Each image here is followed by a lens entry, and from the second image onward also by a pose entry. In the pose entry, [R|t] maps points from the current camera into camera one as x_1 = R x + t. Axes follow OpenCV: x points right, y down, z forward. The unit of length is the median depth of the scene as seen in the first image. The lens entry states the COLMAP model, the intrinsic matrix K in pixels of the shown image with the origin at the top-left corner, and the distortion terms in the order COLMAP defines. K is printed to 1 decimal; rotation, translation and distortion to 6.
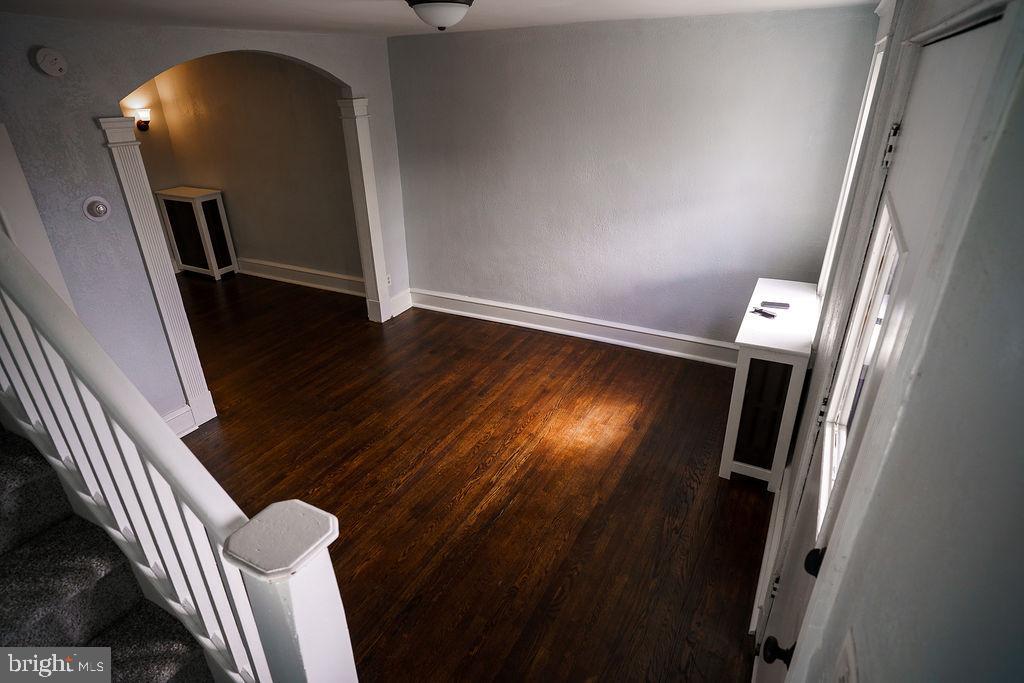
lens RADIAL K [[561.9, 0, 506.5], [0, 561.9, 340.1], [0, 0, 1]] dist [-0.052652, 0.036122]
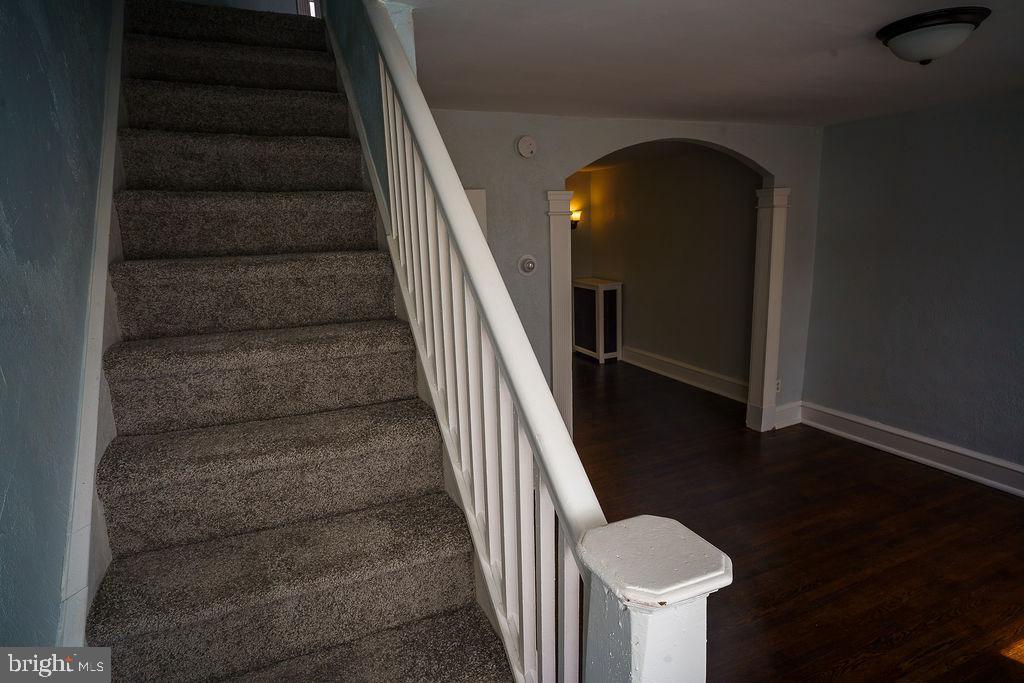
lens RADIAL K [[561.9, 0, 506.5], [0, 561.9, 340.1], [0, 0, 1]] dist [-0.052652, 0.036122]
pose [[0.791120, 0.120262, -0.599721, -0.049804], [-0.249250, 0.958766, -0.136536, 0.075421], [0.558572, 0.257497, 0.788475, 0.082557]]
